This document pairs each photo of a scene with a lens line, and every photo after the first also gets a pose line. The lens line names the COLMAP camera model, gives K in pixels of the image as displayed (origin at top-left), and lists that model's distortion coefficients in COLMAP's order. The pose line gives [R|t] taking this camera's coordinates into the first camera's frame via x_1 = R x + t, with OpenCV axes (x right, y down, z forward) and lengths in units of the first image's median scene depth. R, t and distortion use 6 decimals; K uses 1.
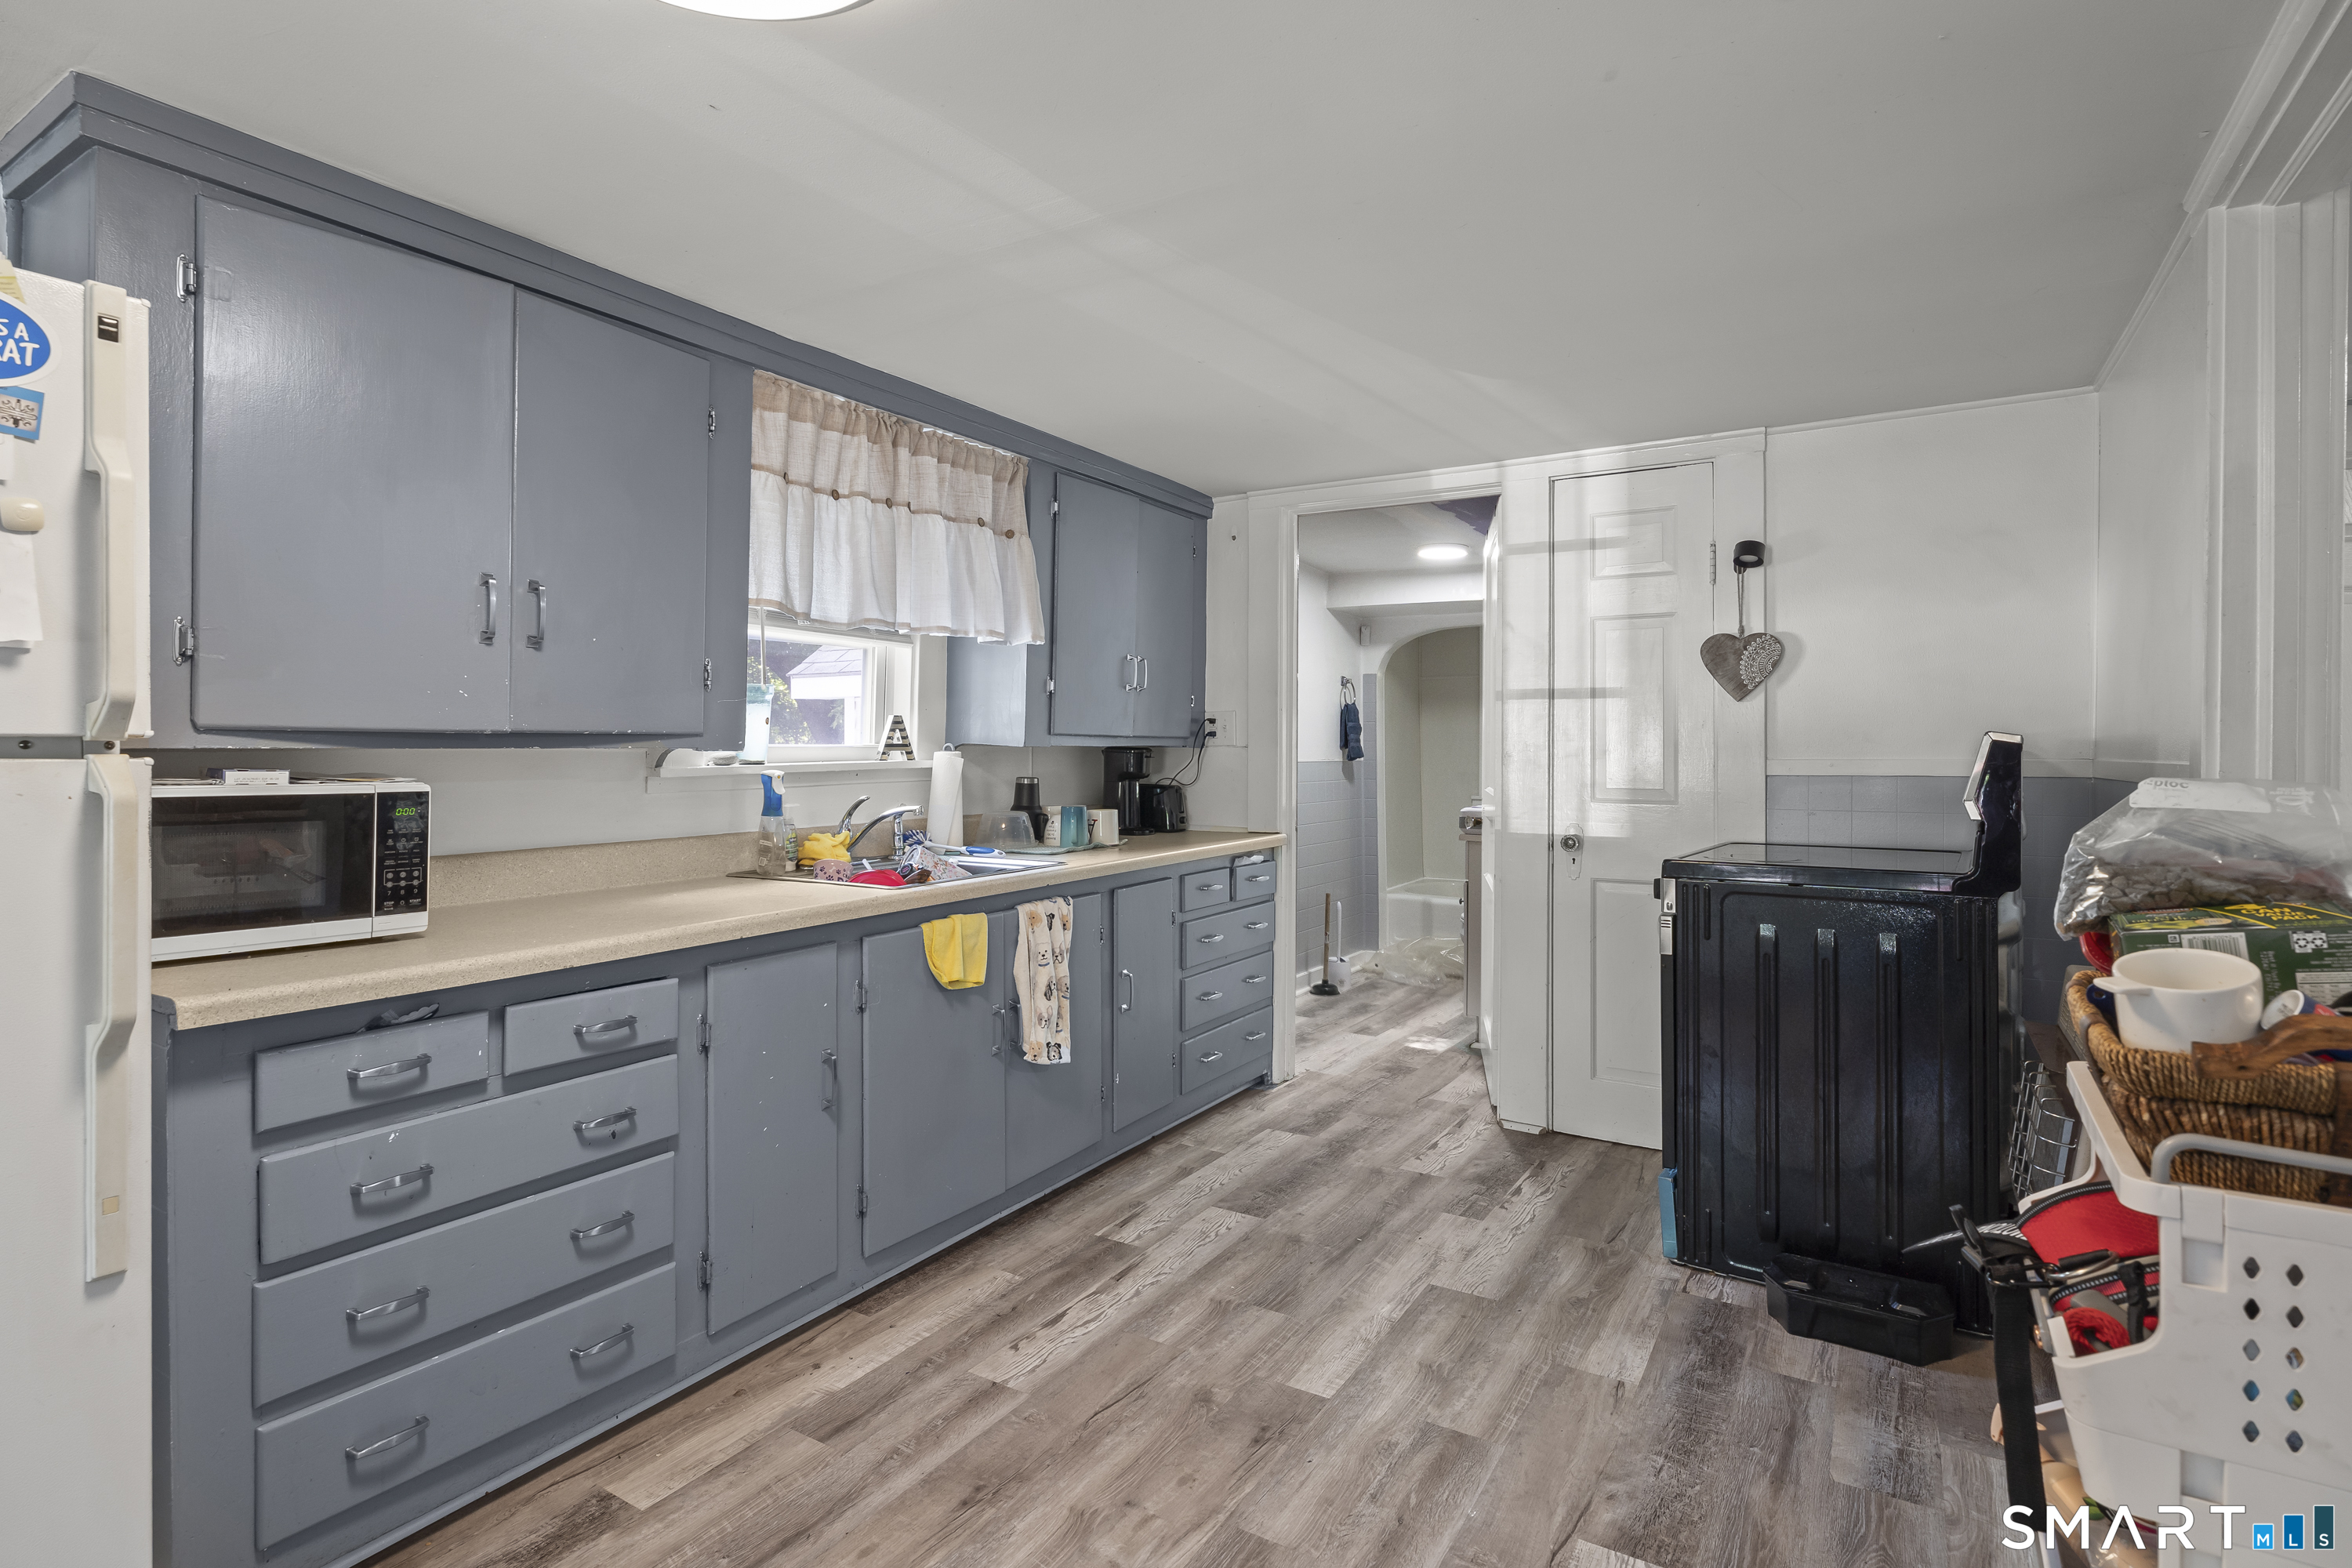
lens RADIAL K [[1148.9, 0, 1175.1], [0, 1148.9, 760.7], [0, 0, 1]] dist [0.001064, 0.000258]
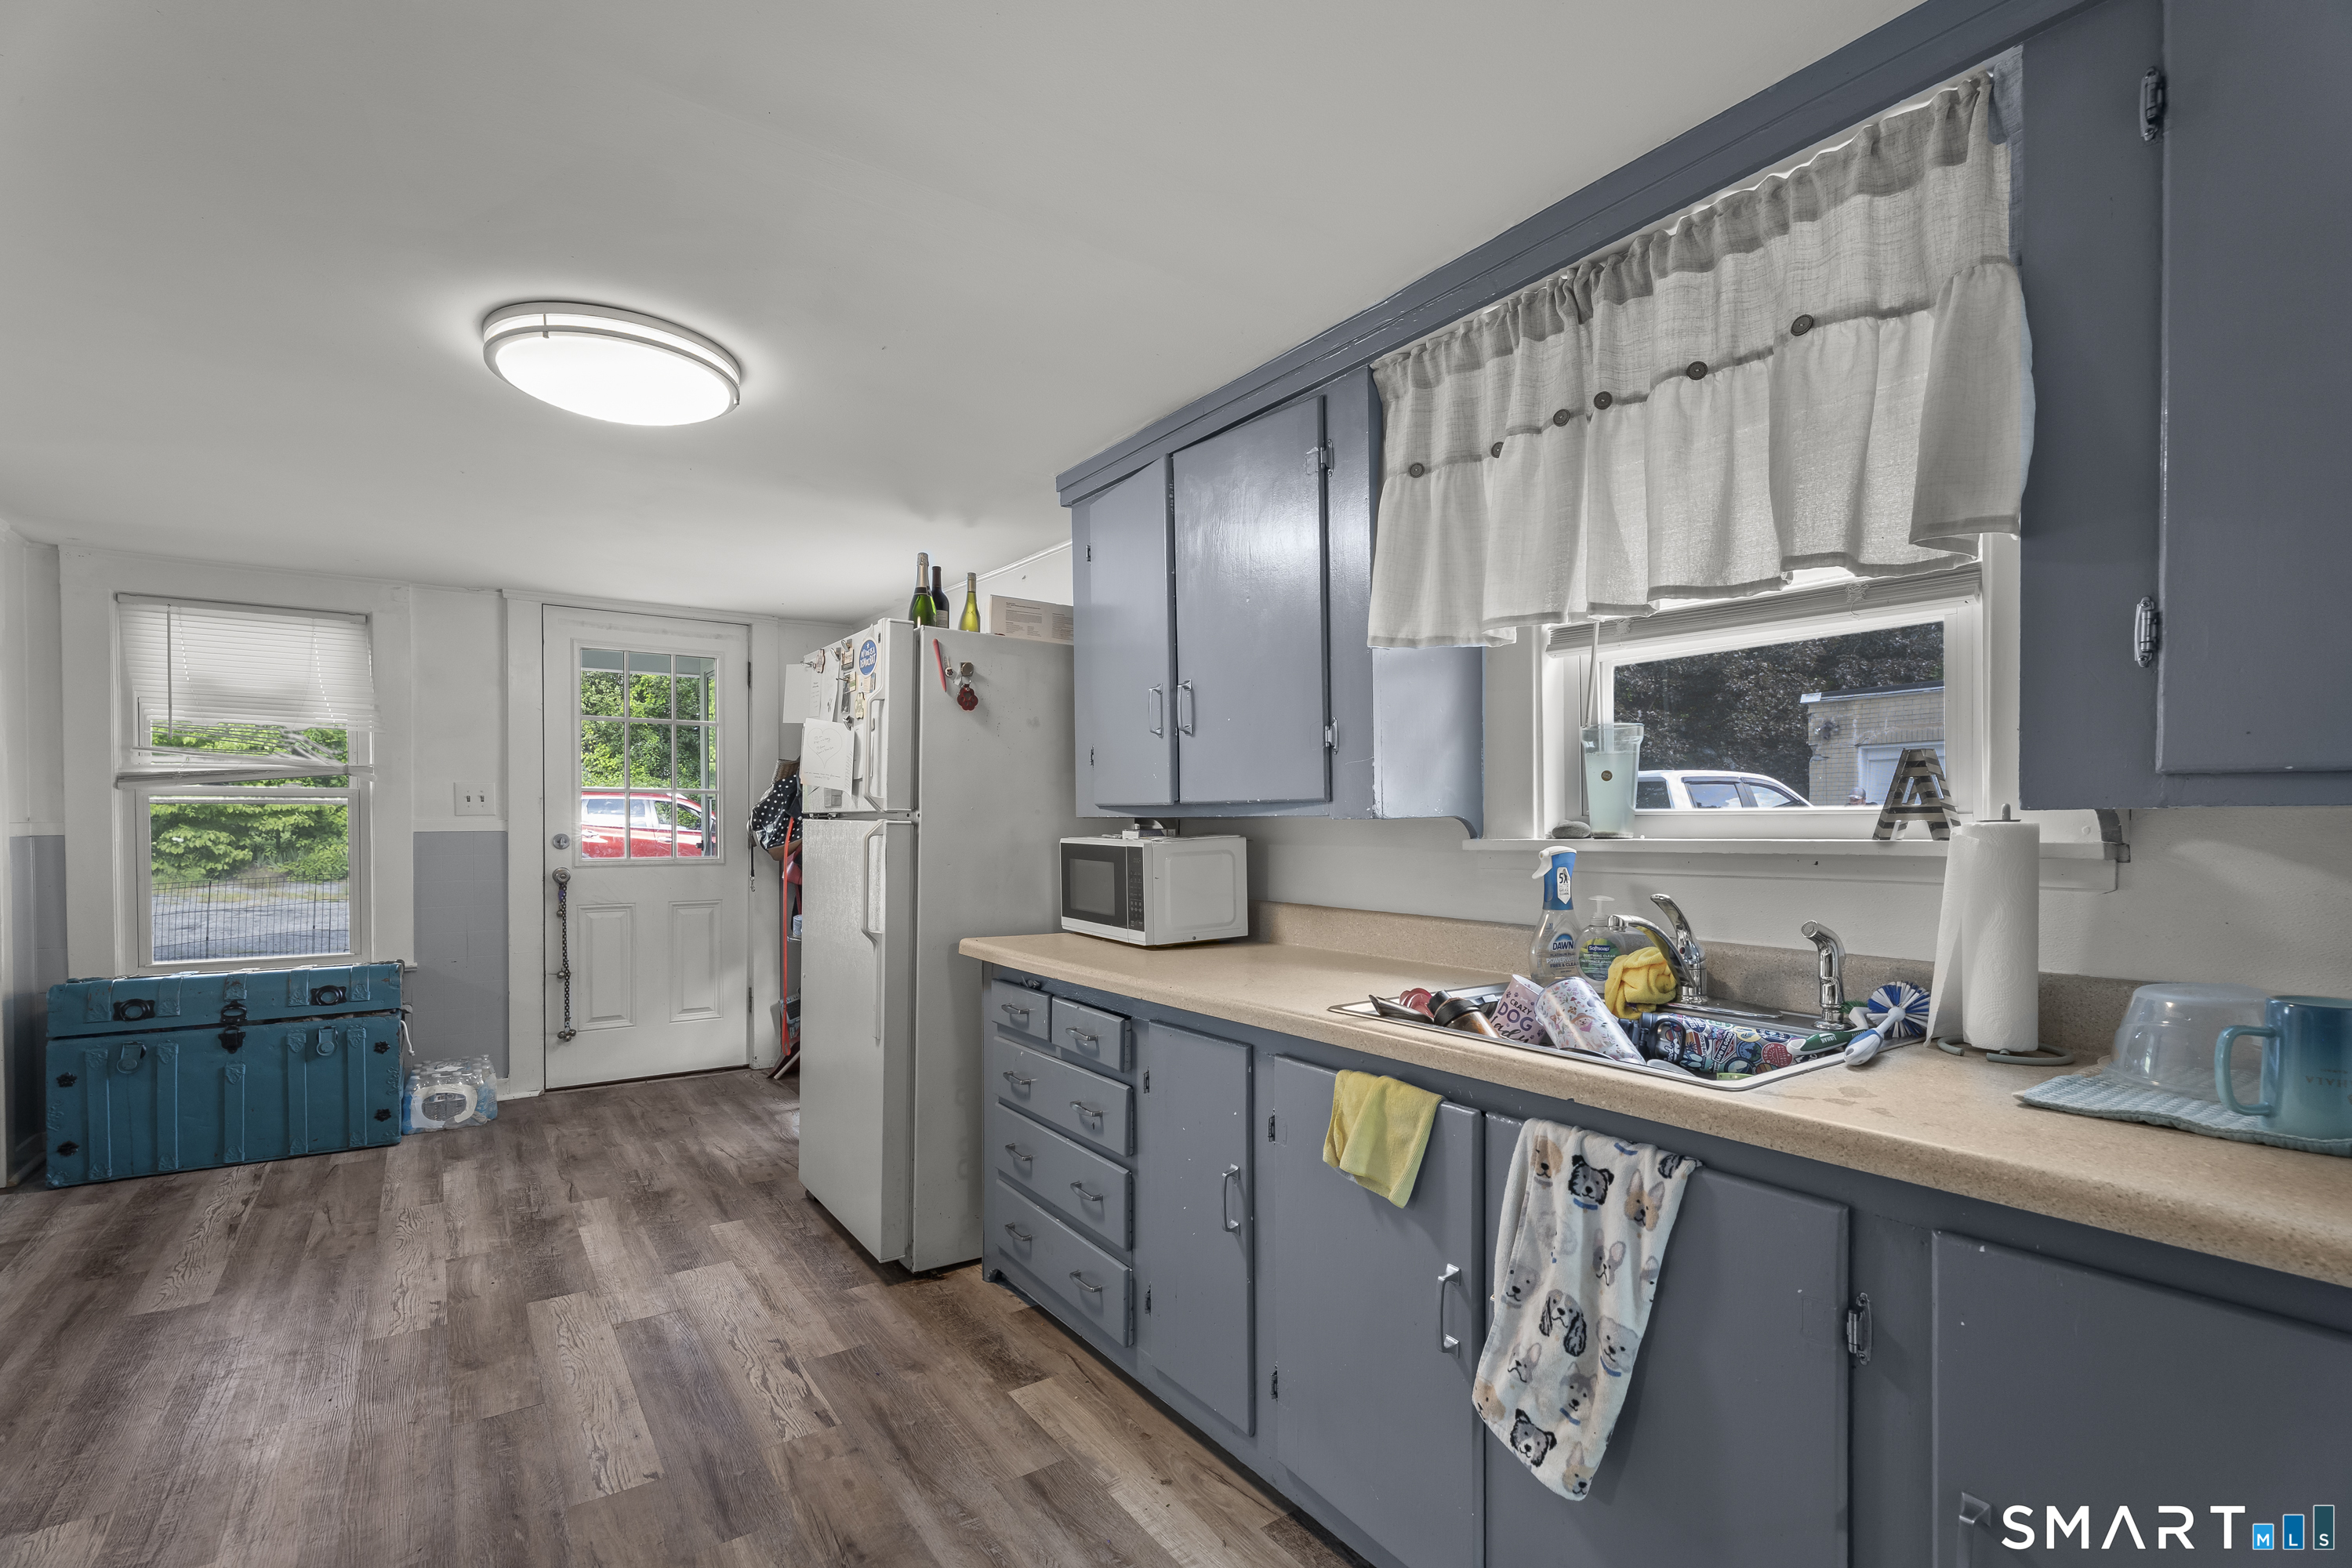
lens RADIAL K [[1054.8, 0, 1153.2], [0, 1054.8, 832.2], [0, 0, 1]] dist [0.000656, -0.000367]
pose [[-0.401212, 0.009860, -0.915932, 0.467024], [-0.008270, 0.999862, 0.014386, -0.009872], [0.915948, 0.013347, -0.401075, 1.325092]]
